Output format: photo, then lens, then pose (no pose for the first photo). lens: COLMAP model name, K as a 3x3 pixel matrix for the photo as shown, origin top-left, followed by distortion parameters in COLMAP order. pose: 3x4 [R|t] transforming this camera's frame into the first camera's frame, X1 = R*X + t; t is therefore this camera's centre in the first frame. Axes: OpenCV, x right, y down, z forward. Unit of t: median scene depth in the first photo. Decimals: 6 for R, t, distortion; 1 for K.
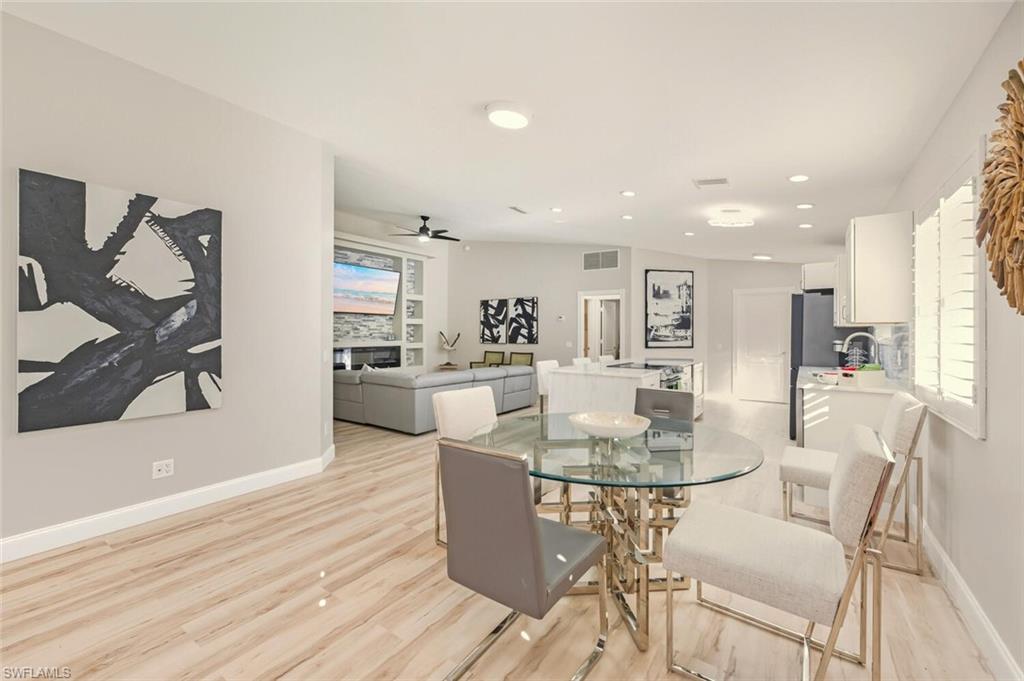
lens RADIAL K [[420.2, 0, 512.3], [0, 420.2, 331.7], [0, 0, 1]] dist [-0.001860, 0.001257]
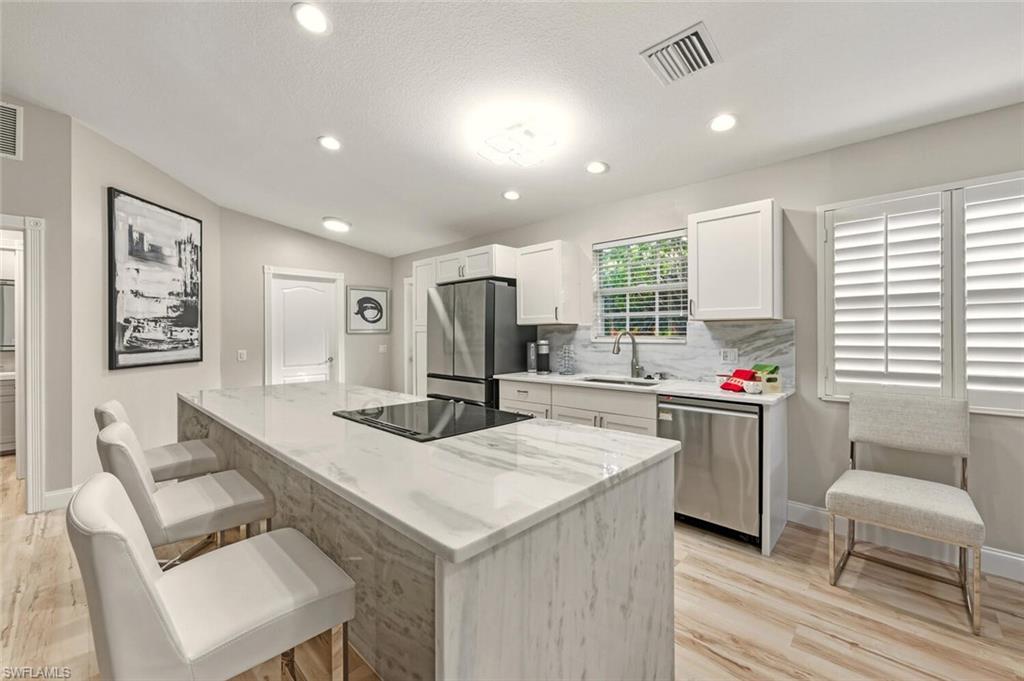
lens RADIAL K [[420.2, 0, 518.6], [0, 420.2, 332.2], [0, 0, 1]] dist [-0.001860, 0.001257]
pose [[0.154056, -0.003673, 0.988055, -0.044851], [0.004062, 0.999987, 0.003084, 0.000724], [-0.988054, 0.003538, 0.154068, 0.517171]]
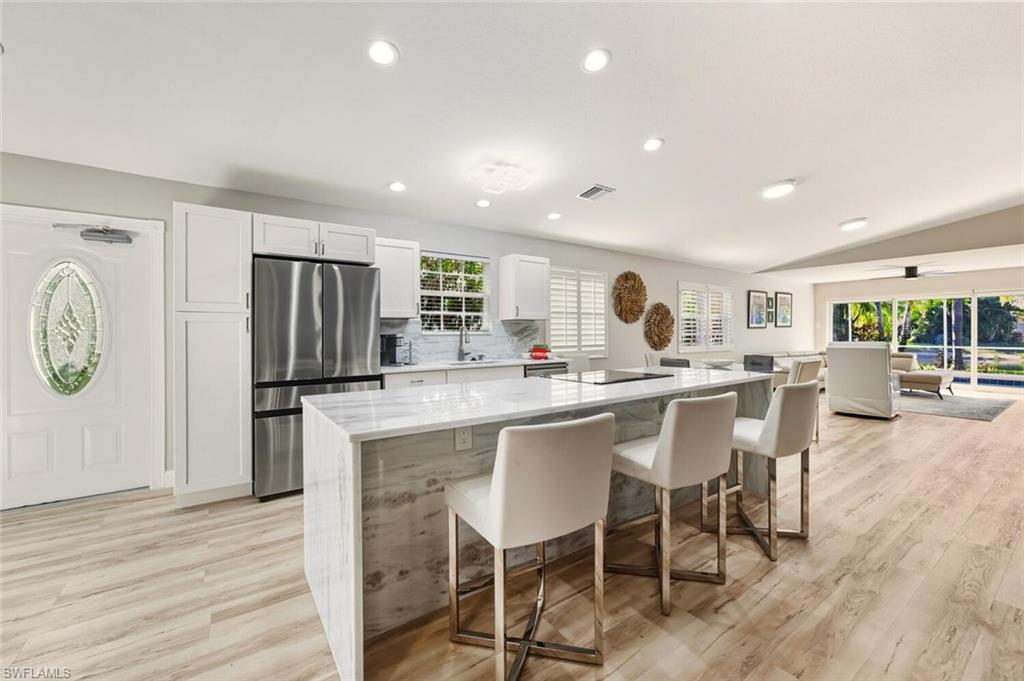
lens RADIAL K [[420.2, 0, 504.3], [0, 420.2, 326.8], [0, 0, 1]] dist [-0.001860, 0.001257]
pose [[-0.938675, 0.002749, 0.344792, 0.148156], [-0.002132, 0.999903, -0.013776, 0.010640], [-0.344797, -0.013666, -0.938578, 0.996001]]
